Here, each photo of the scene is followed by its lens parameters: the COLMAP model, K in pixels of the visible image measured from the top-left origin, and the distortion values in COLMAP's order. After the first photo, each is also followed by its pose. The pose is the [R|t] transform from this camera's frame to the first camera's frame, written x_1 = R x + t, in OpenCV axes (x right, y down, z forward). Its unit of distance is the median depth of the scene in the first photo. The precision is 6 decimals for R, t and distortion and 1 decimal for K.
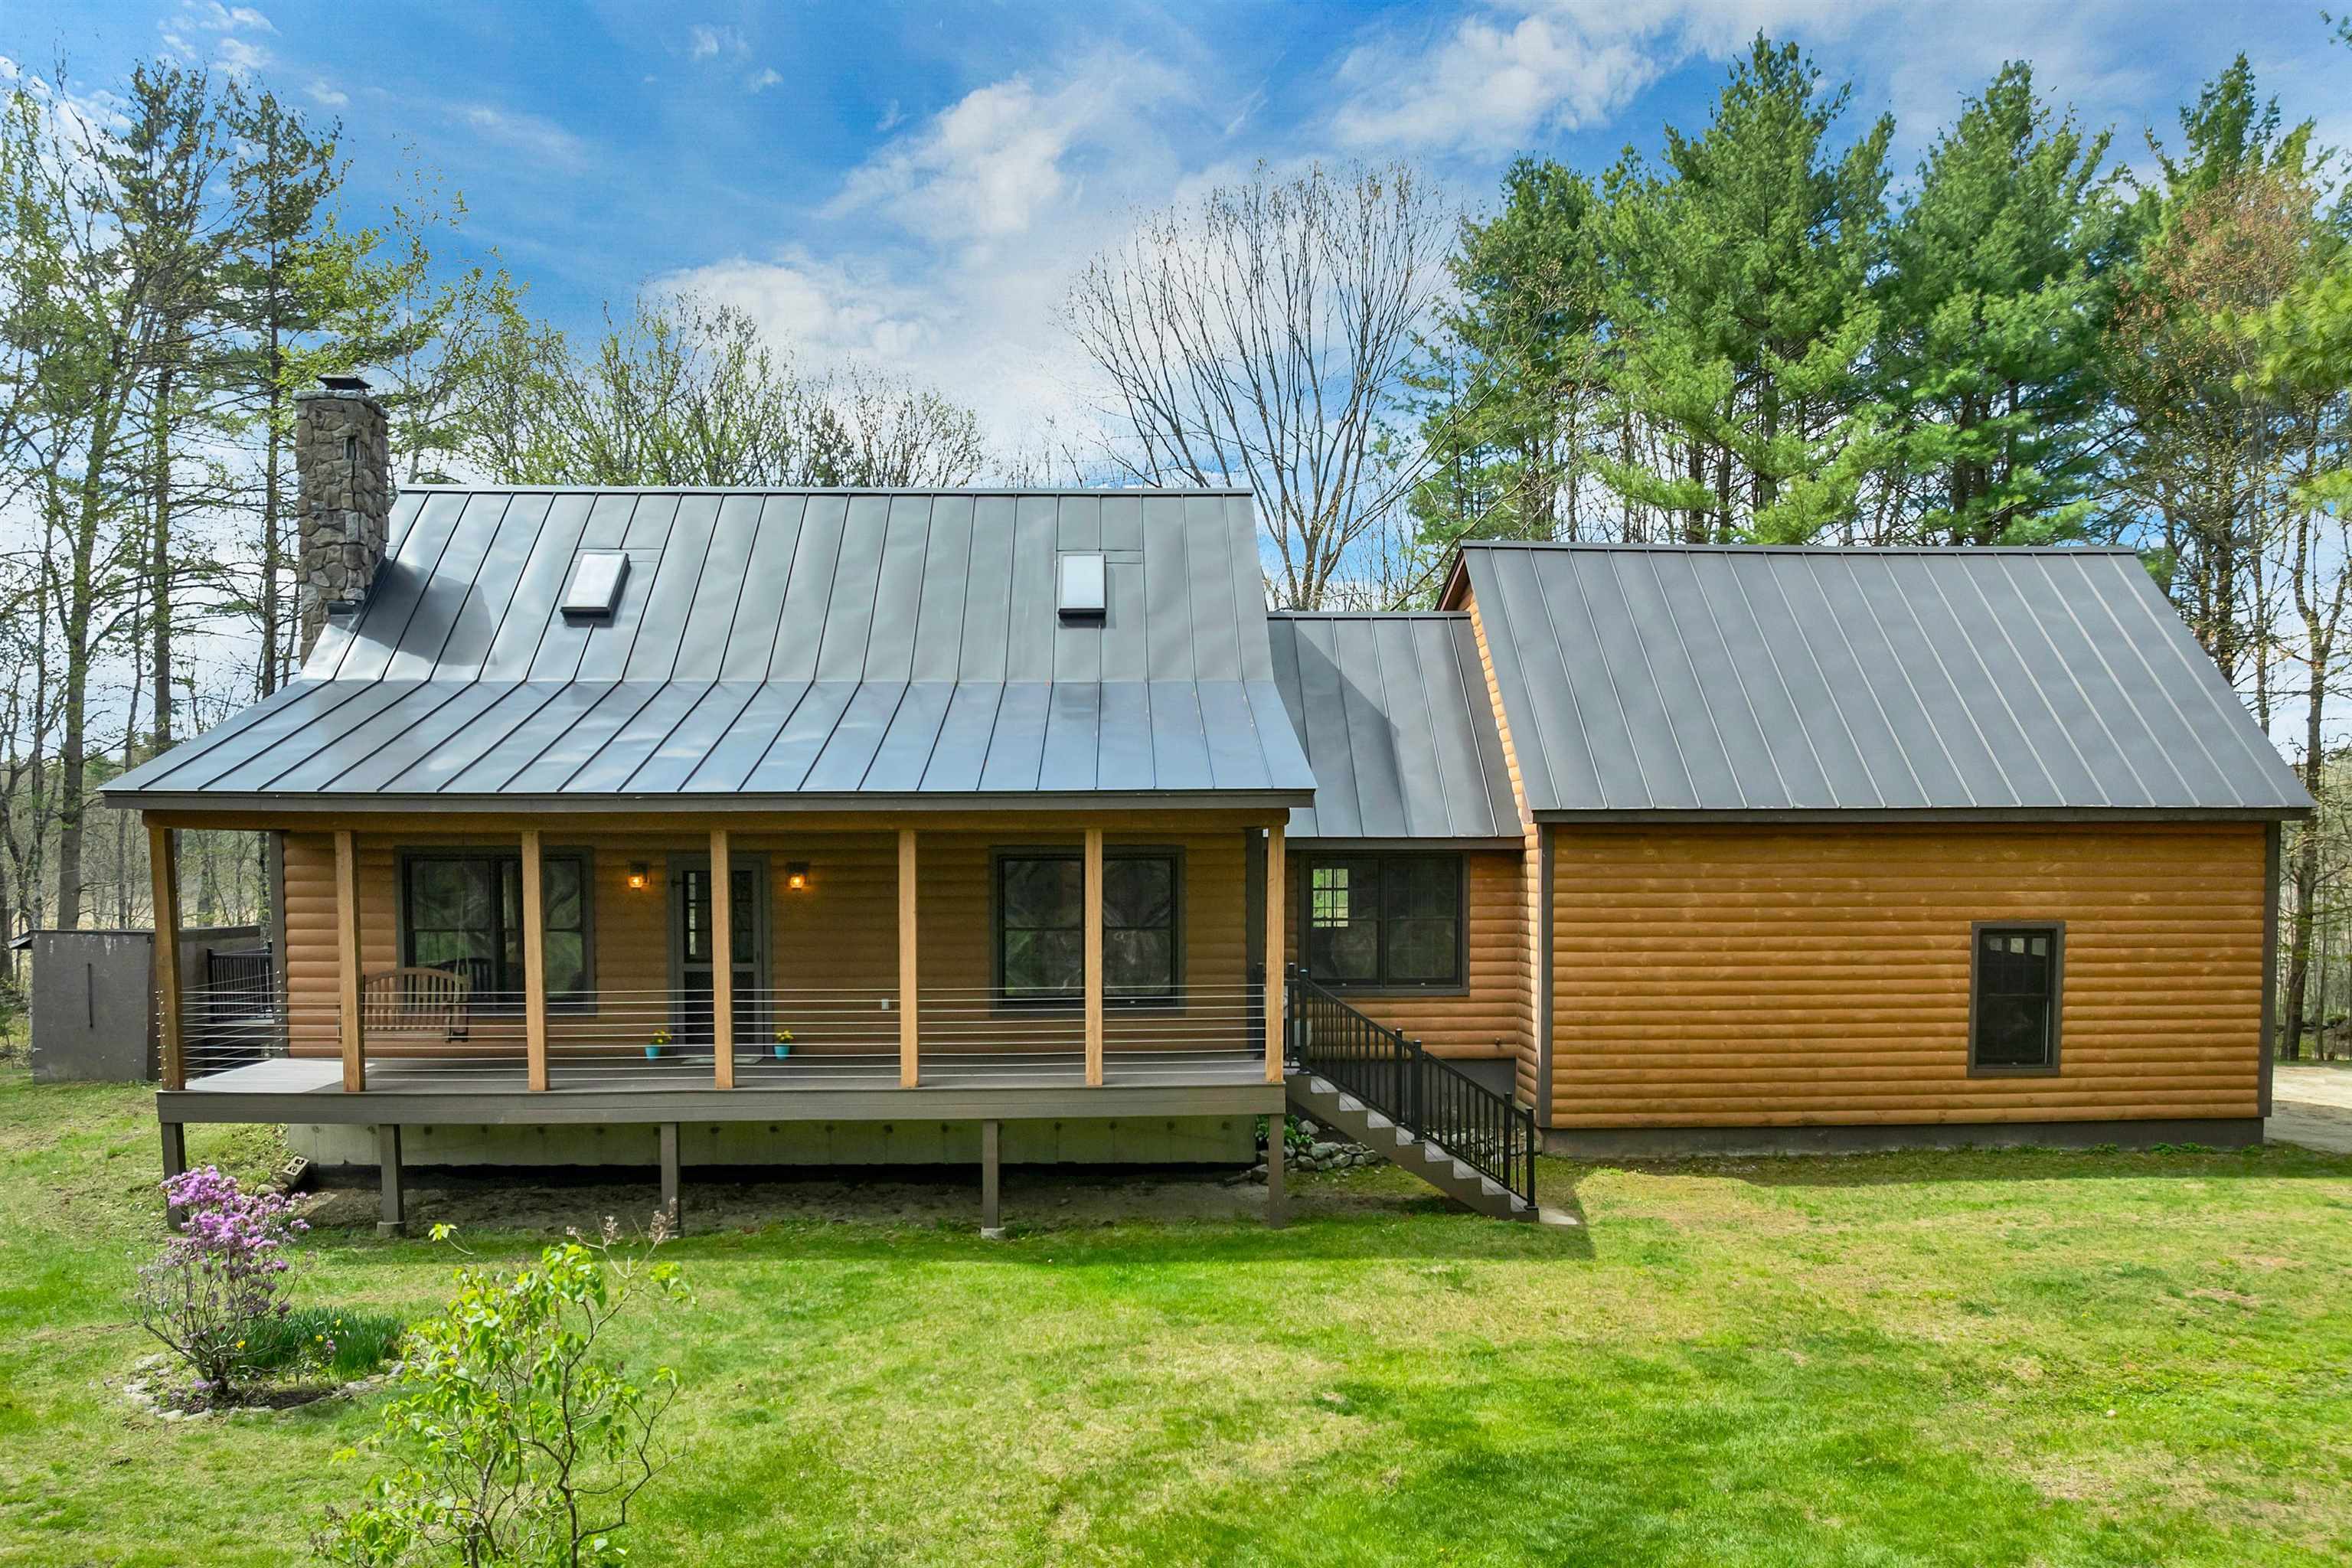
lens RADIAL K [[1792.2, 0, 1183.1], [0, 1792.2, 946.1], [0, 0, 1]] dist [-0.037553, -0.002839]
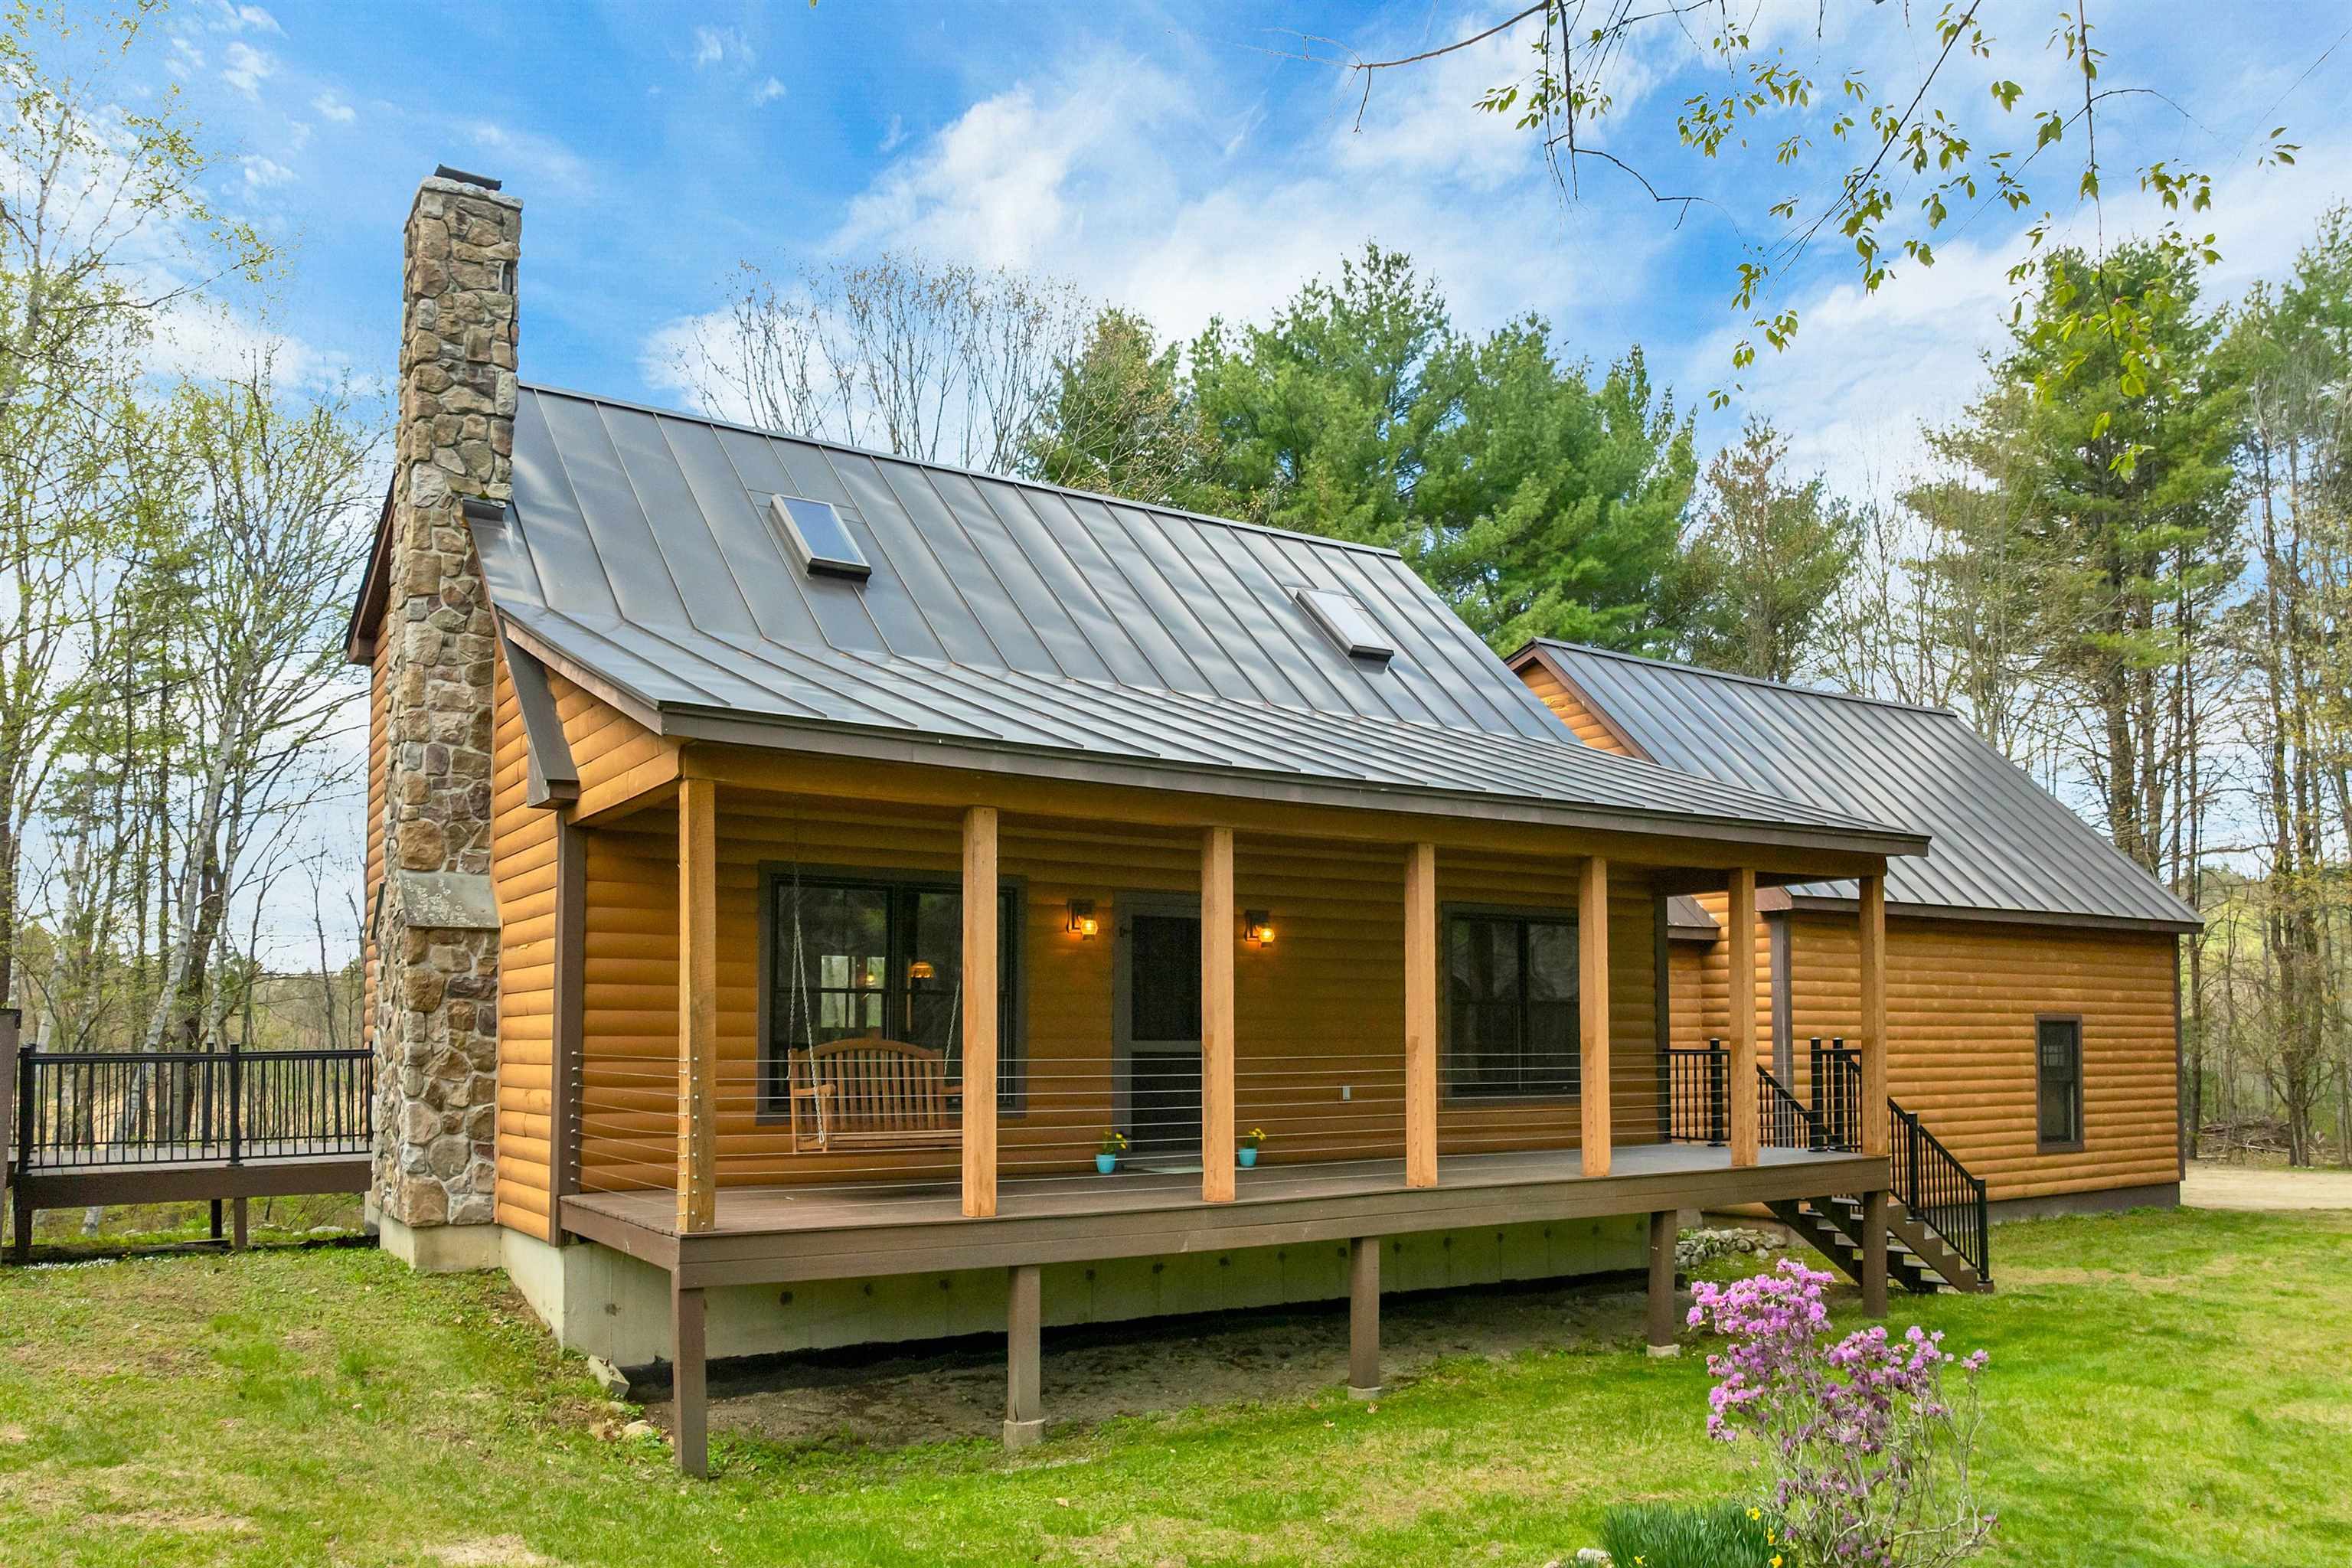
lens RADIAL K [[1792.2, 0, 1183.1], [0, 1792.2, 946.1], [0, 0, 1]] dist [-0.037553, -0.002839]
pose [[0.850138, 0.030601, 0.525670, -0.600260], [0.027588, 0.994350, -0.102501, 0.043500], [-0.525837, 0.101642, 0.844491, 0.332580]]
